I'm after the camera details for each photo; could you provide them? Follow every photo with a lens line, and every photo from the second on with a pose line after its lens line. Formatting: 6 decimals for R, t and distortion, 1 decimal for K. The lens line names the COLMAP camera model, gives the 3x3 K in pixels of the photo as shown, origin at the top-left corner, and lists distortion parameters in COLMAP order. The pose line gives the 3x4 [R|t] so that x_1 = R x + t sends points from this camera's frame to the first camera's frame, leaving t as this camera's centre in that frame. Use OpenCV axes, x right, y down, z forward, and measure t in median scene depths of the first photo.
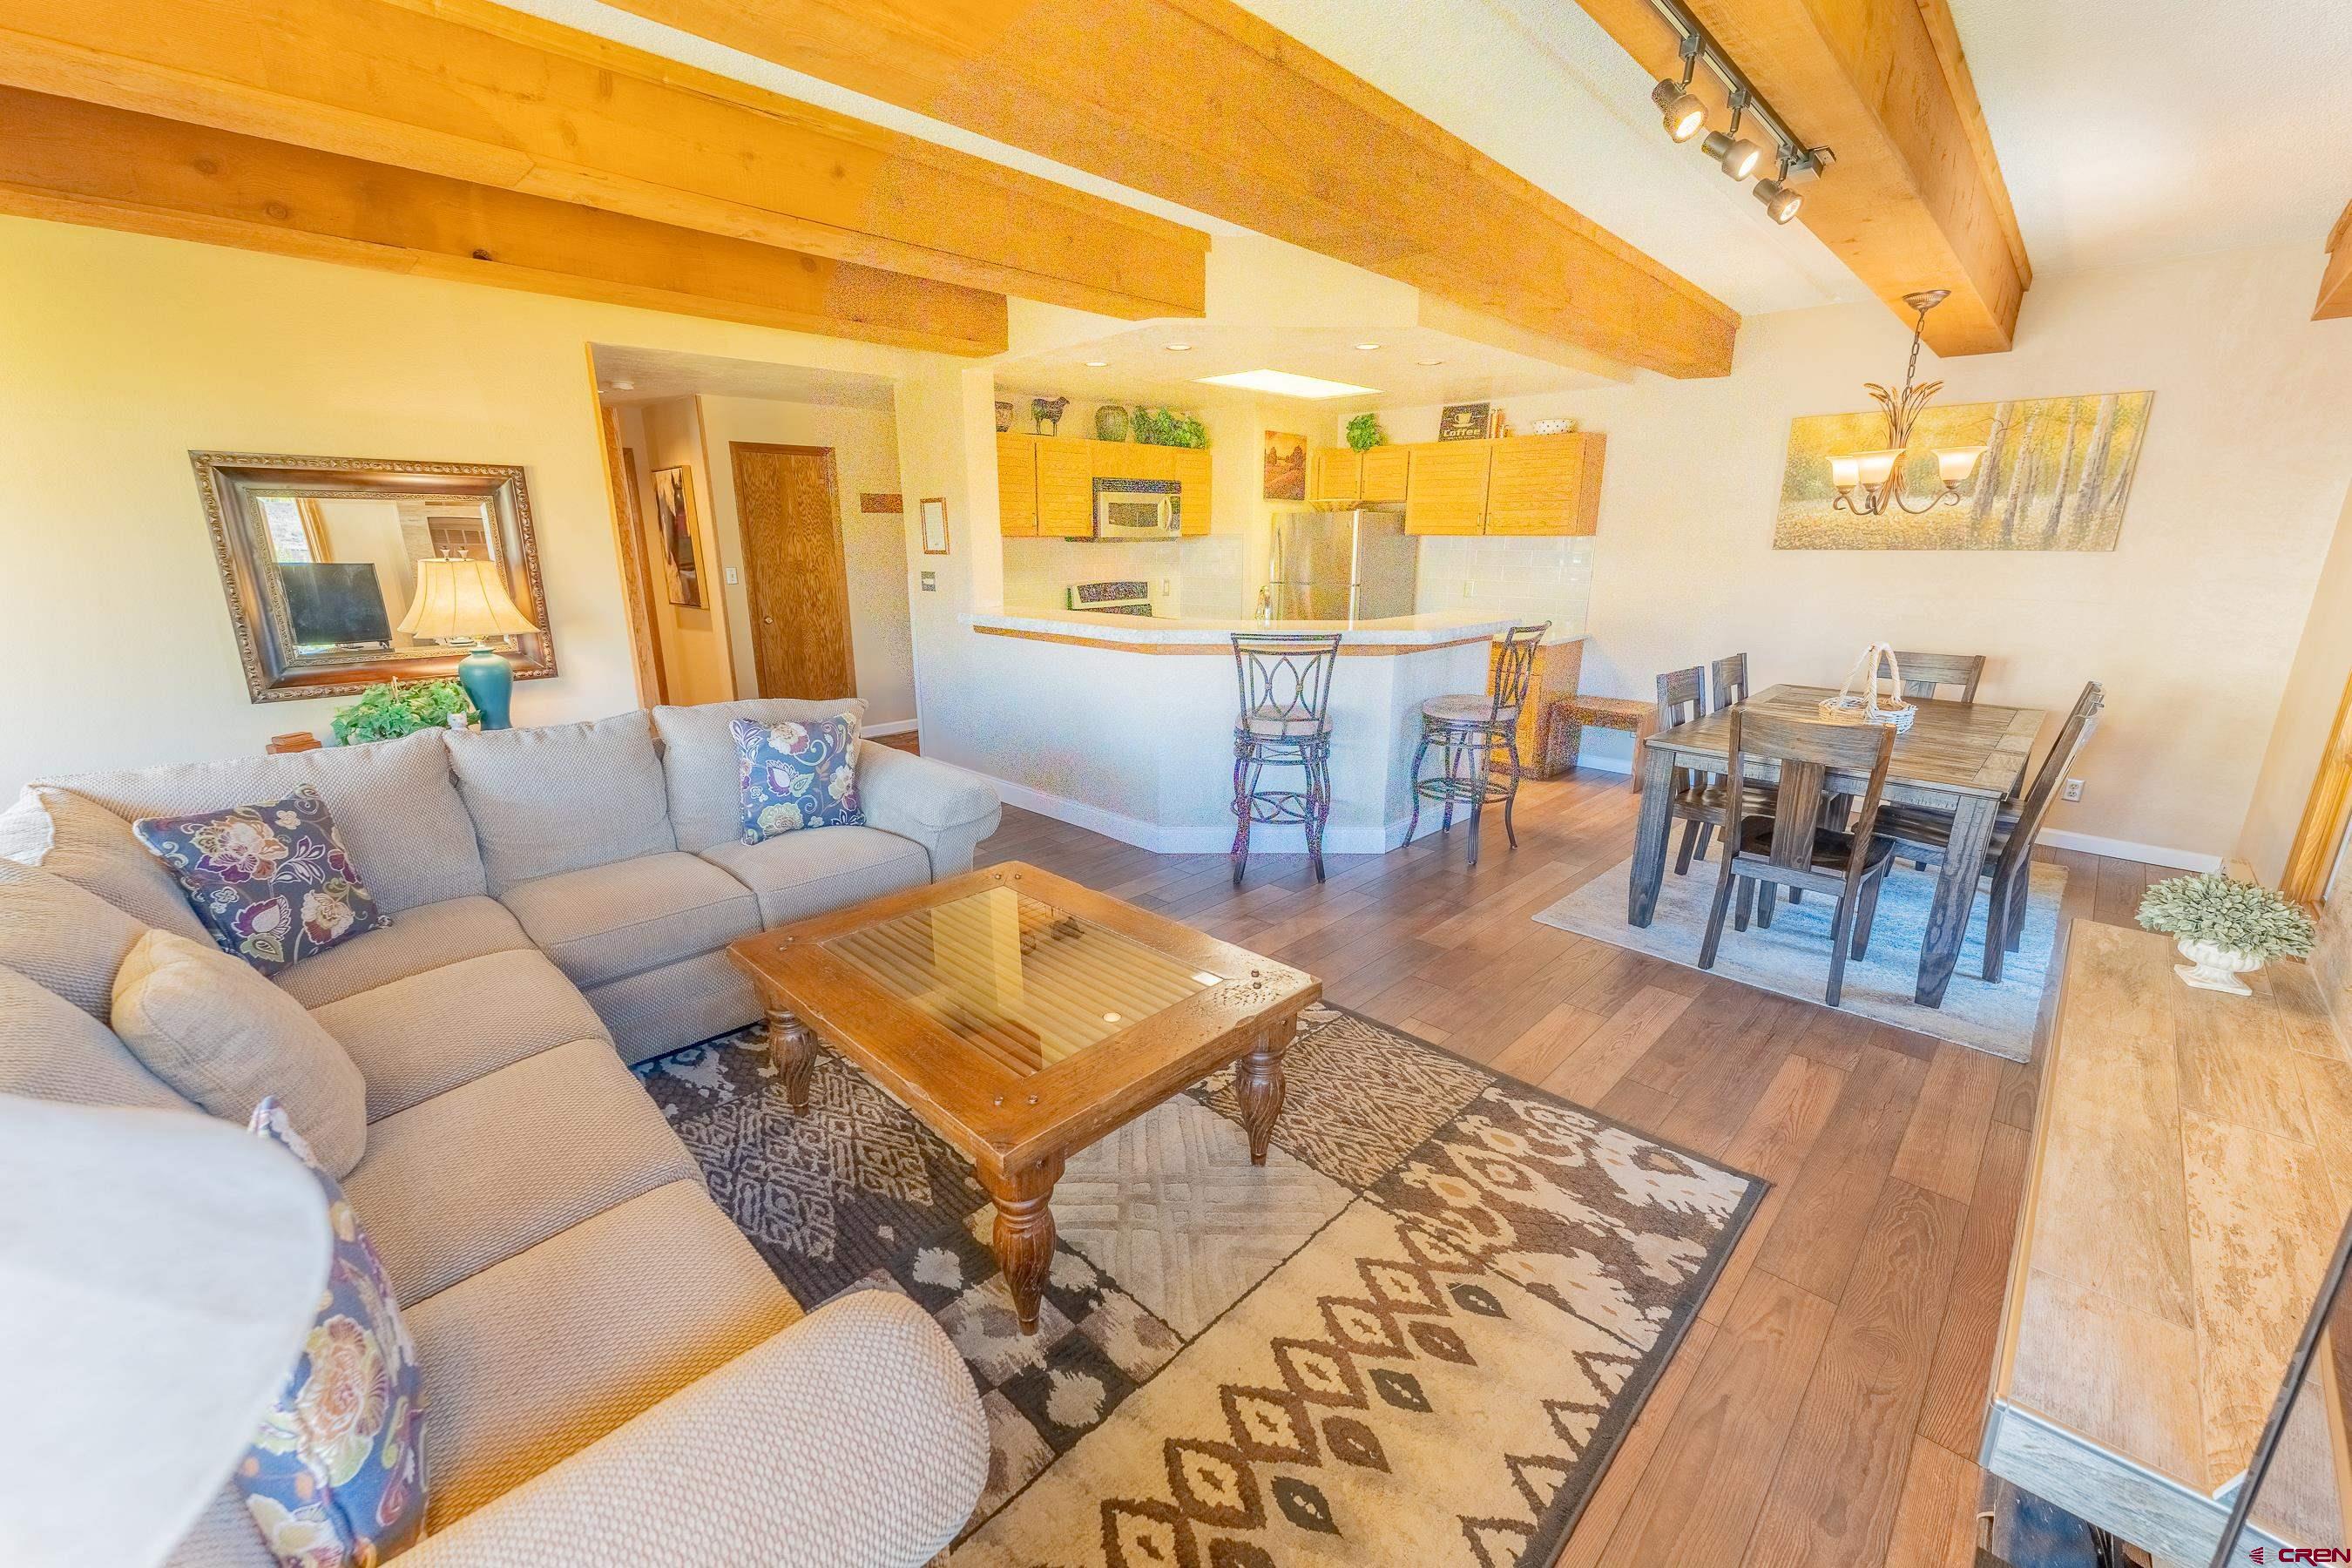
lens RADIAL K [[936.3, 0, 1173.0], [0, 936.3, 785.0], [0, 0, 1]] dist [0.000732, 0.000269]
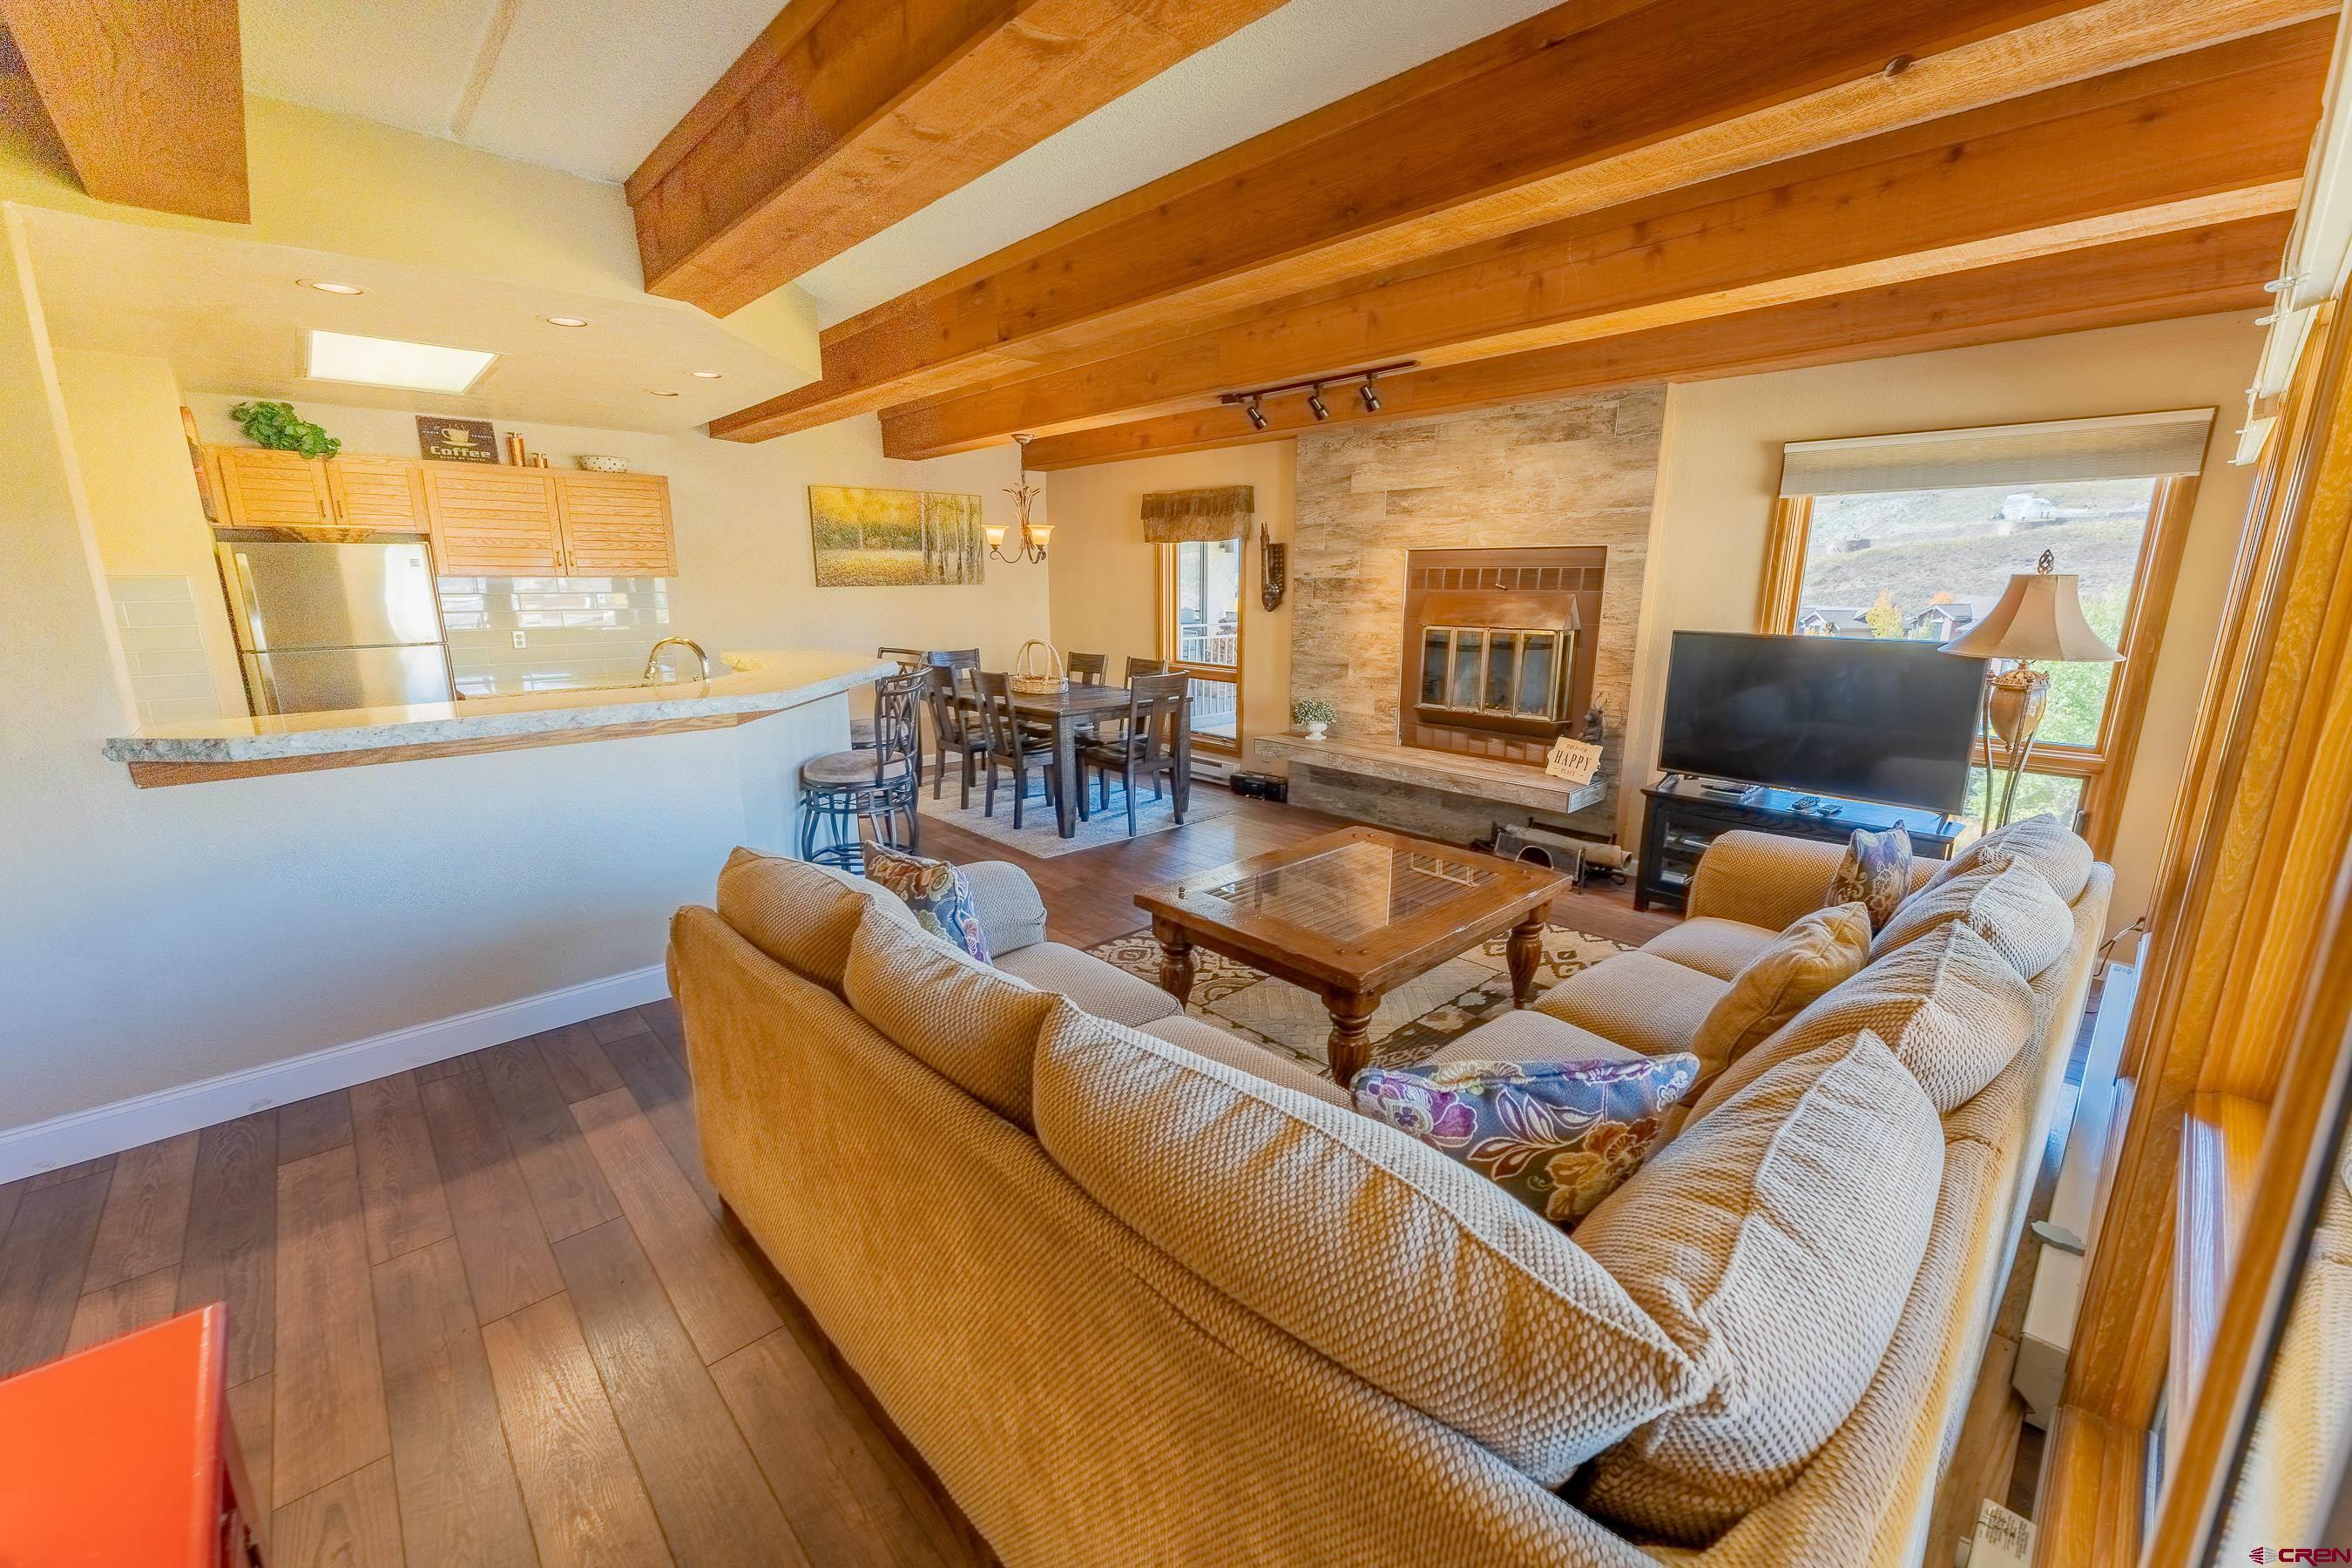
lens RADIAL K [[936.1, 0, 1178.0], [0, 936.1, 786.3], [0, 0, 1]] dist [0.002438, -0.000153]
pose [[0.043742, -0.221408, 0.974200, -0.801520], [0.260657, 0.943888, 0.202815, -0.157683], [-0.964440, 0.245060, 0.098999, 0.584216]]
